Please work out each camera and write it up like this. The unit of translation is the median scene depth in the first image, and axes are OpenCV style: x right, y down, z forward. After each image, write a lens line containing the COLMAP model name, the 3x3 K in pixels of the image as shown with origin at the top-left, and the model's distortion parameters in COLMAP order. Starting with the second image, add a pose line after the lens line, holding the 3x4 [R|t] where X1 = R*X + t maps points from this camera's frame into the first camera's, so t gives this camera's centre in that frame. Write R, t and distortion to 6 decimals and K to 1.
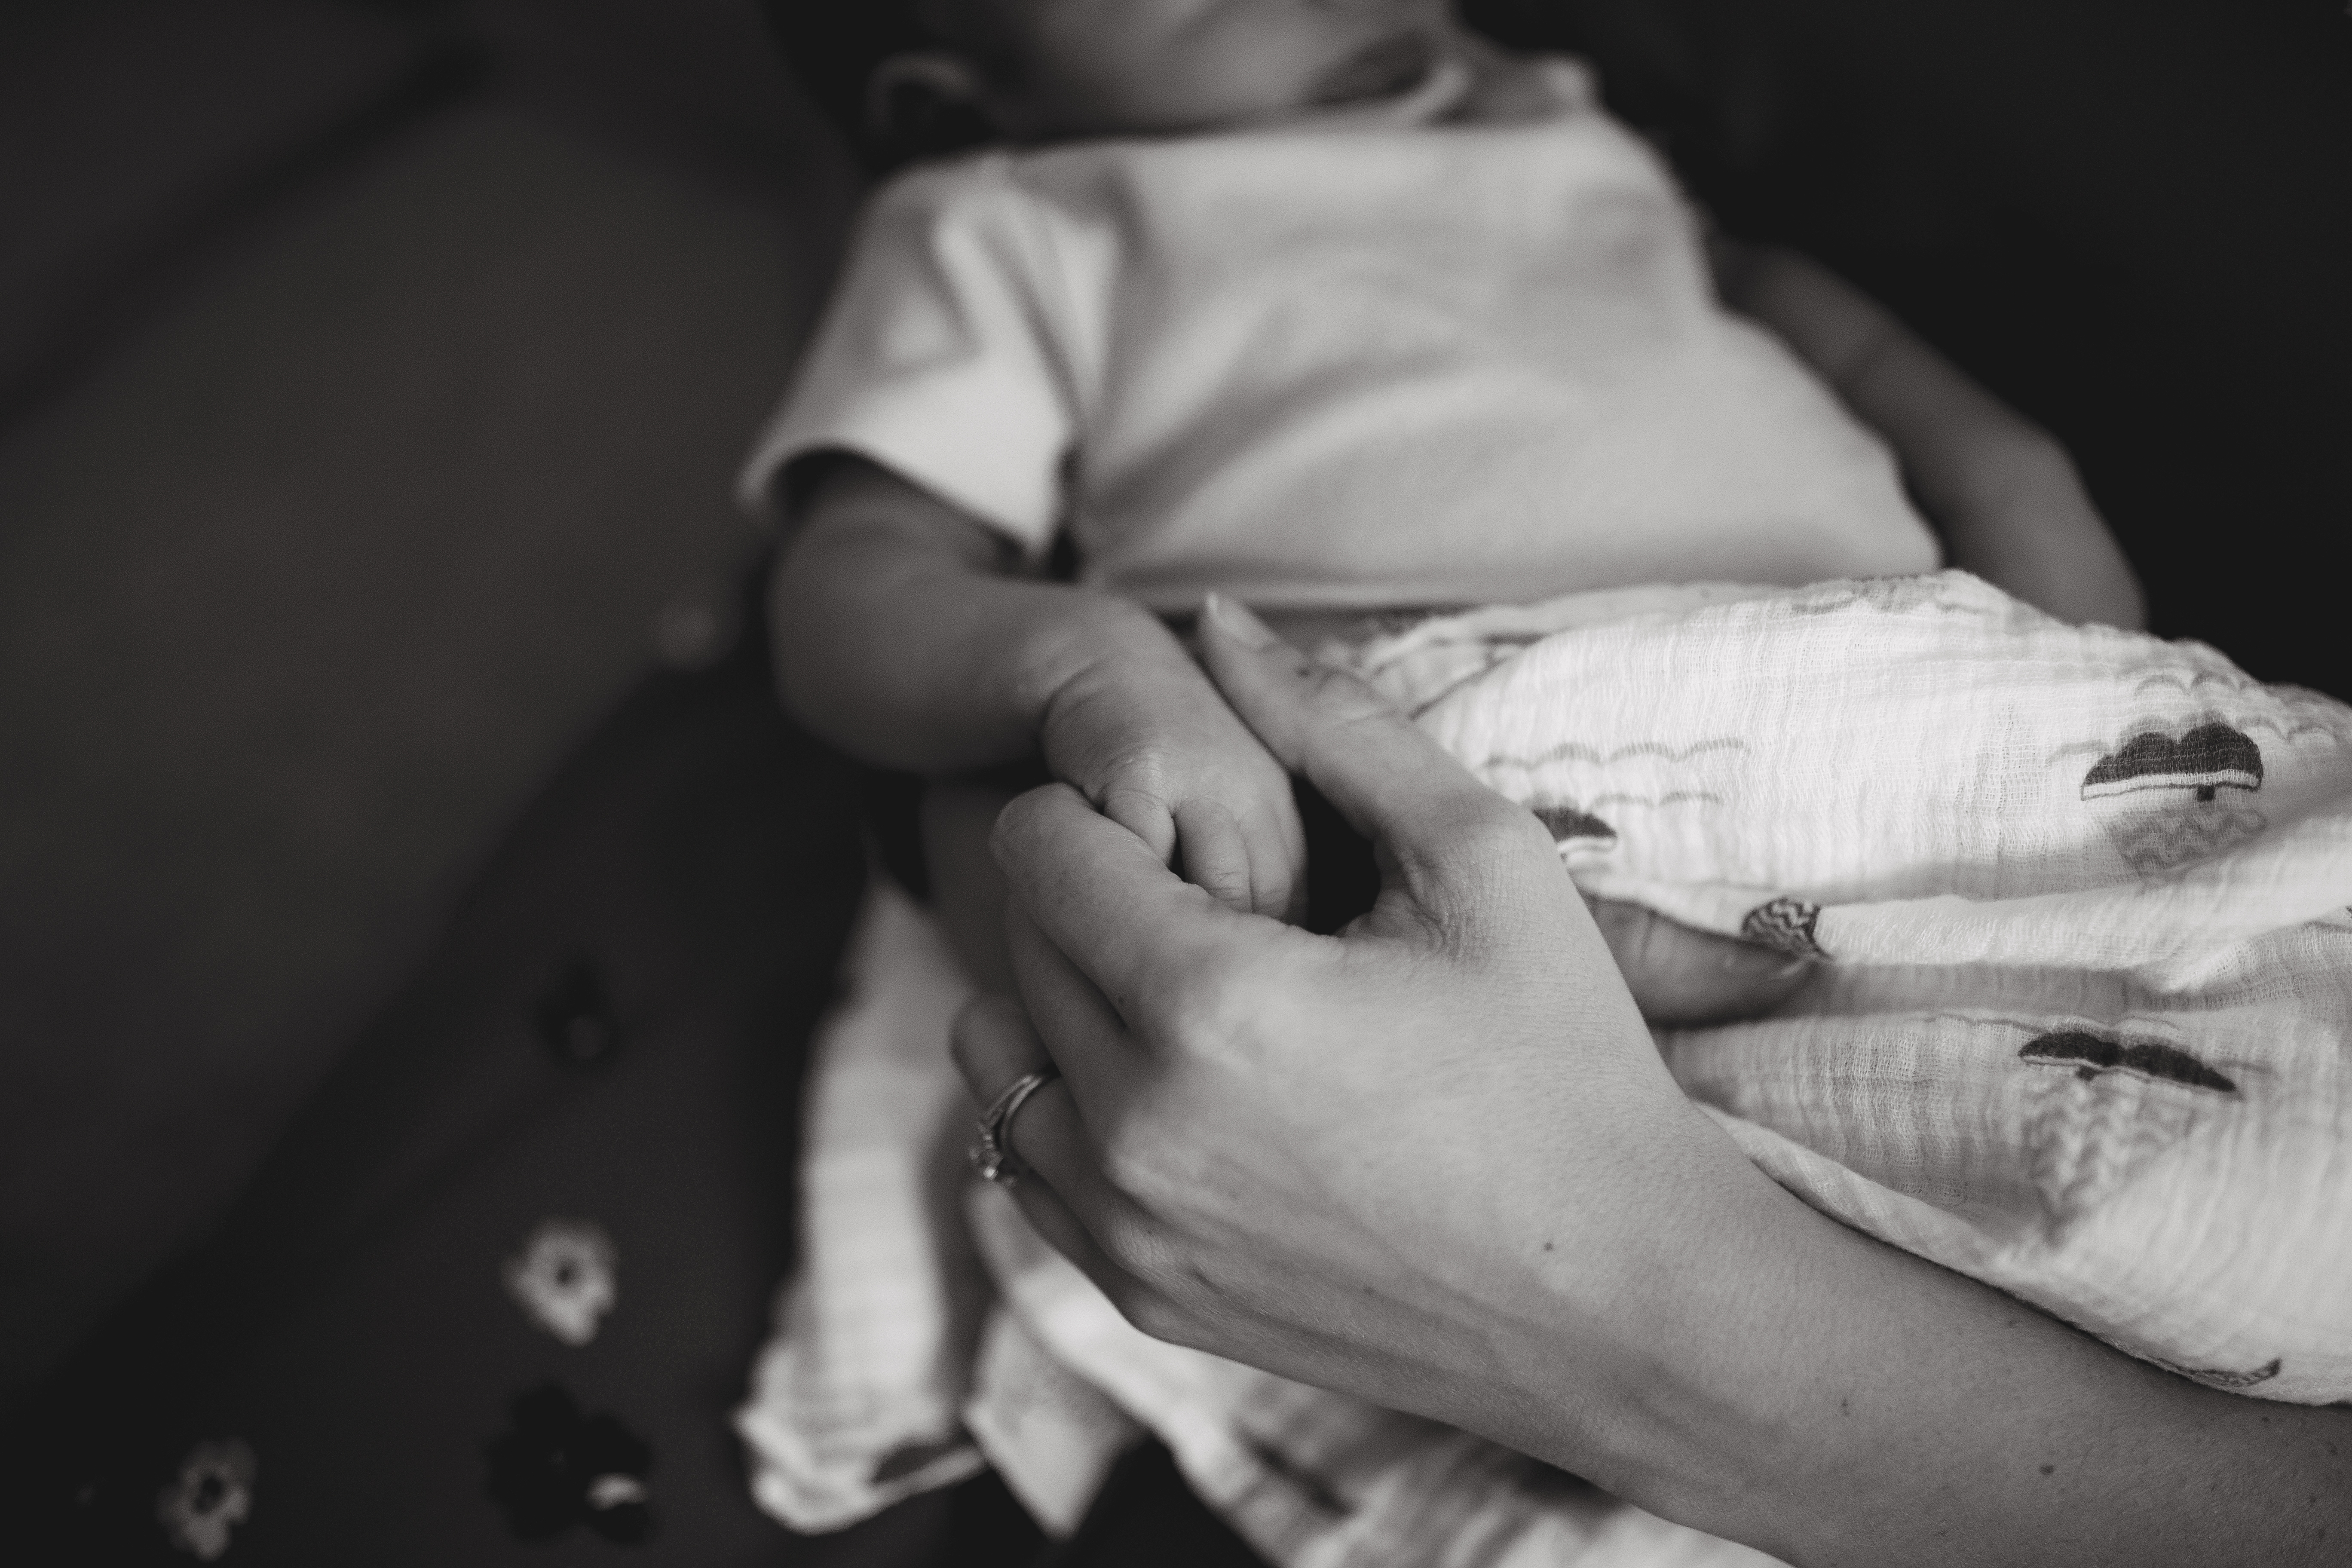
lens RADIAL K [[2252.9, 0, 1215.5], [0, 2252.9, 823.0], [0, 0, 1]] dist [-0.000266, -0.006470]
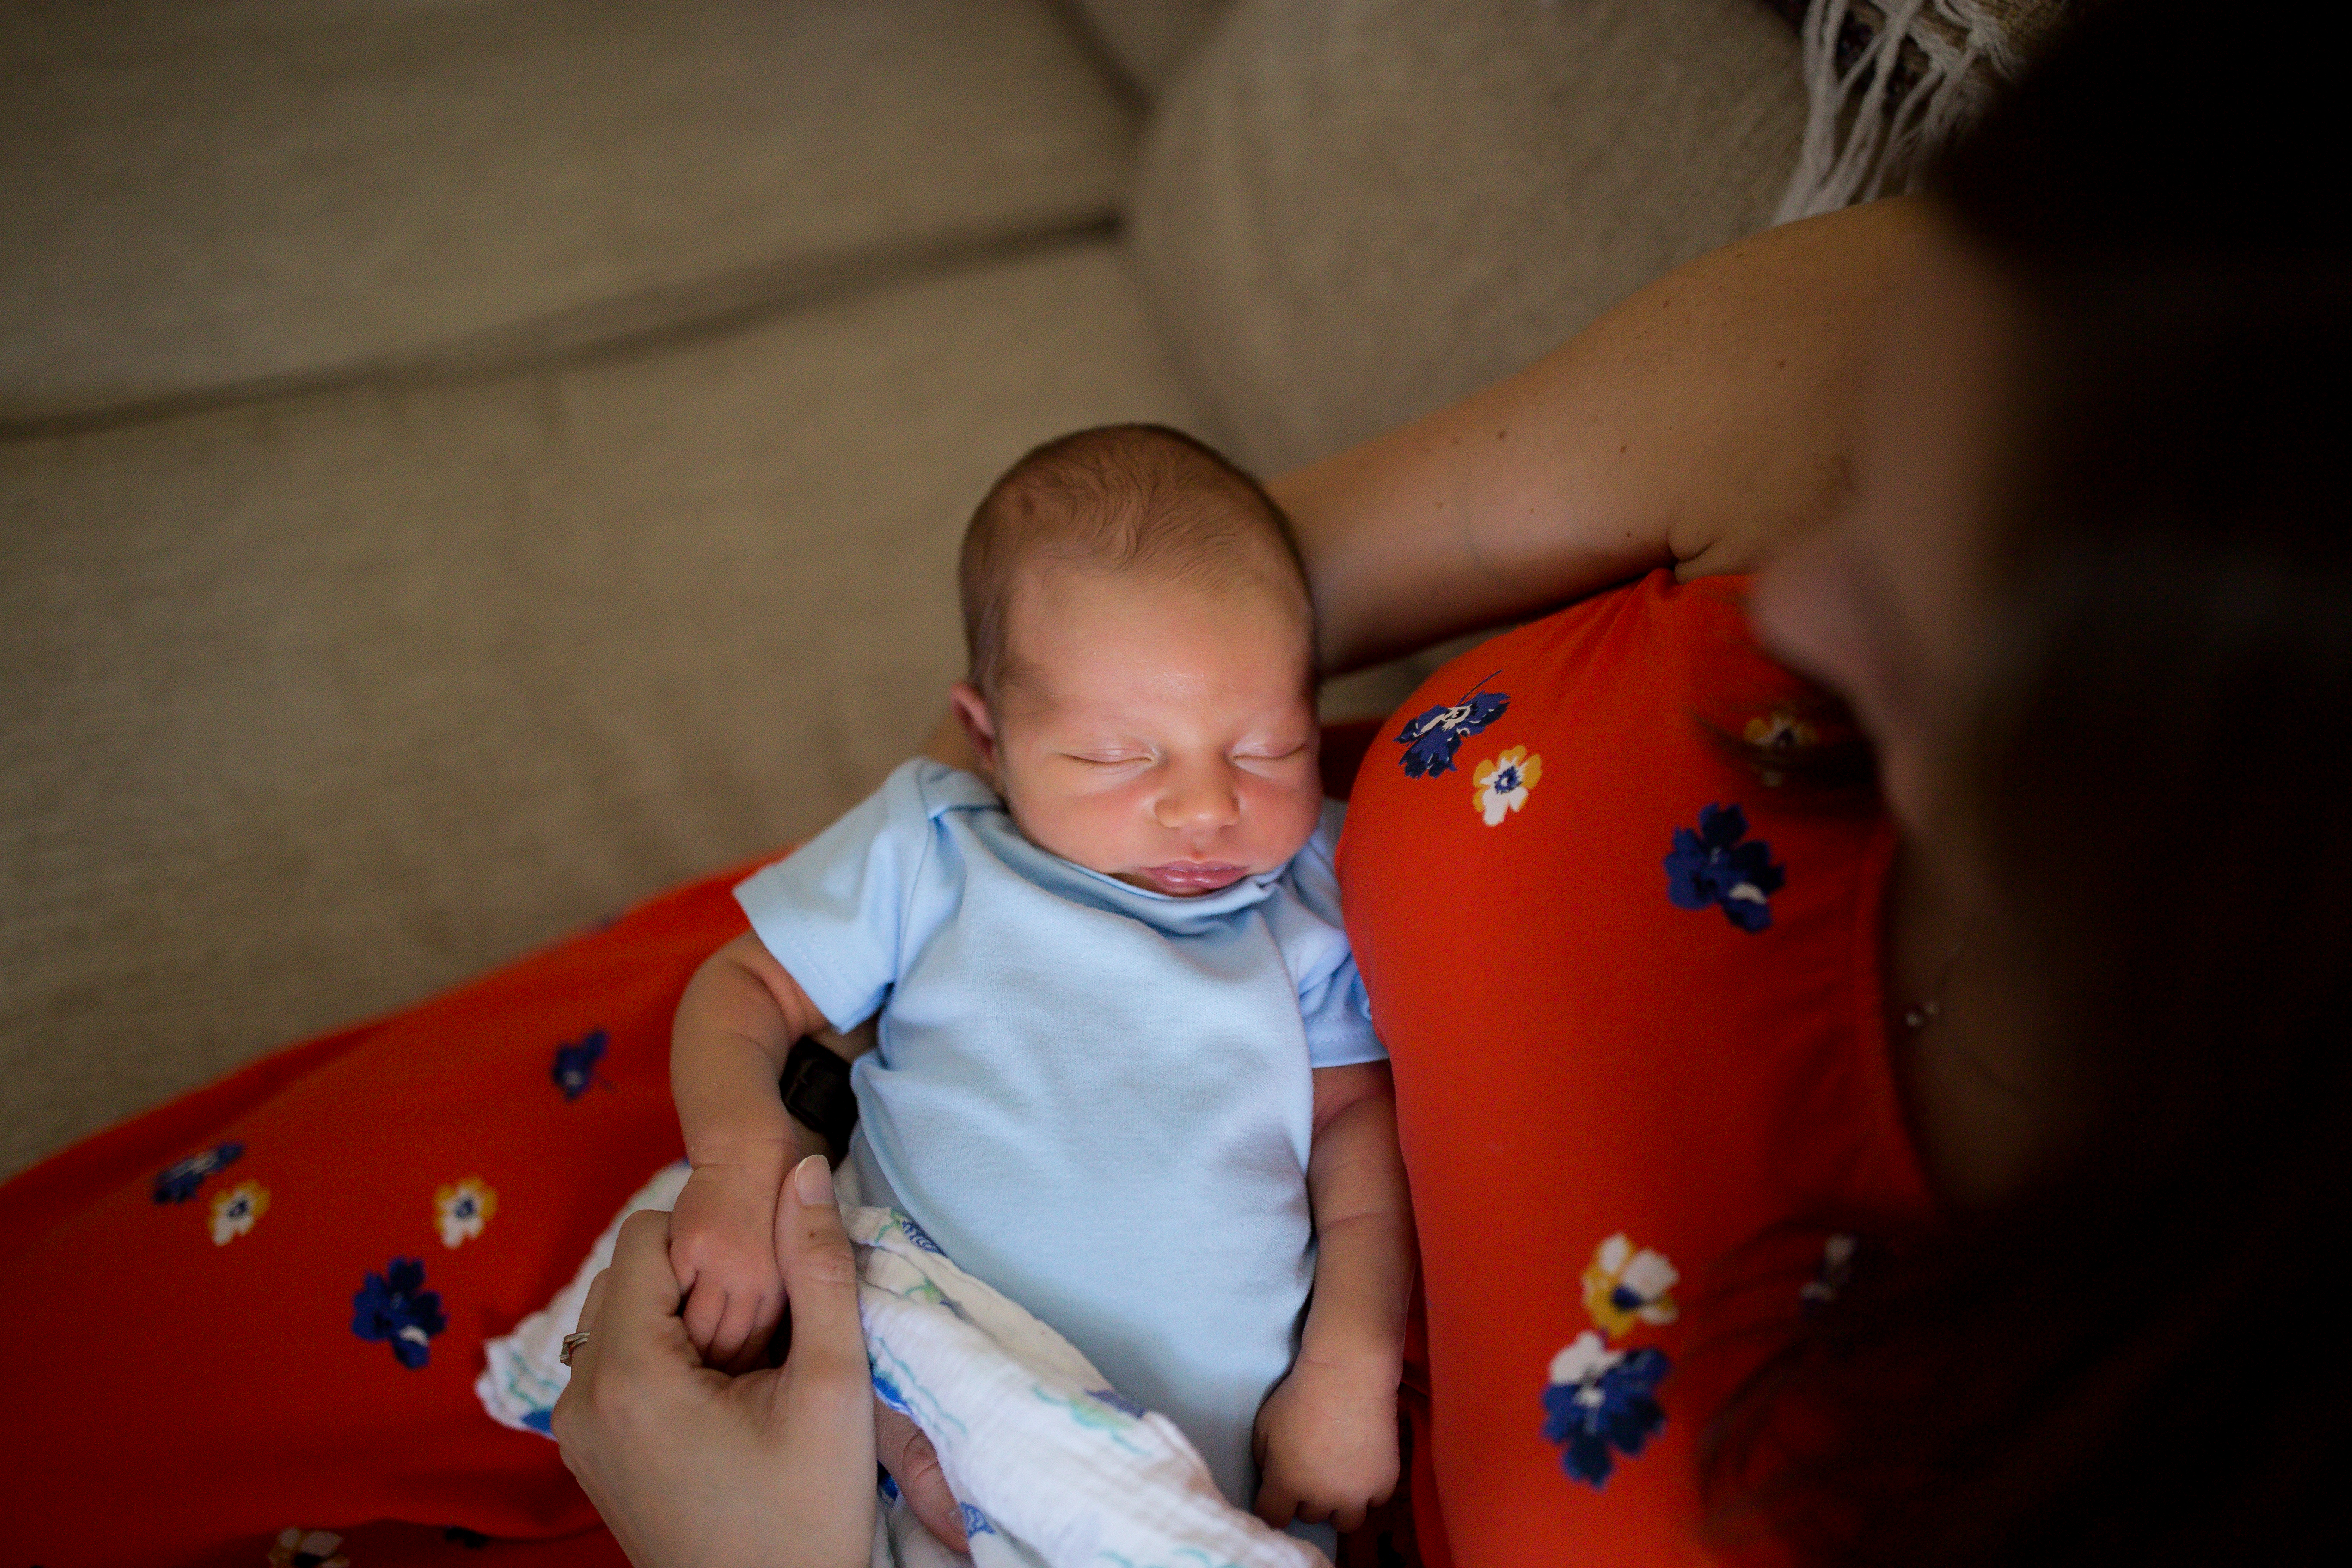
lens RADIAL K [[2252.9, 0, 1215.5], [0, 2252.9, 823.0], [0, 0, 1]] dist [-0.000266, -0.006470]
pose [[0.802123, 0.536403, -0.262432, 0.557214], [-0.495794, 0.843162, 0.208005, -0.828876], [0.332847, -0.036733, 0.942265, -0.494628]]
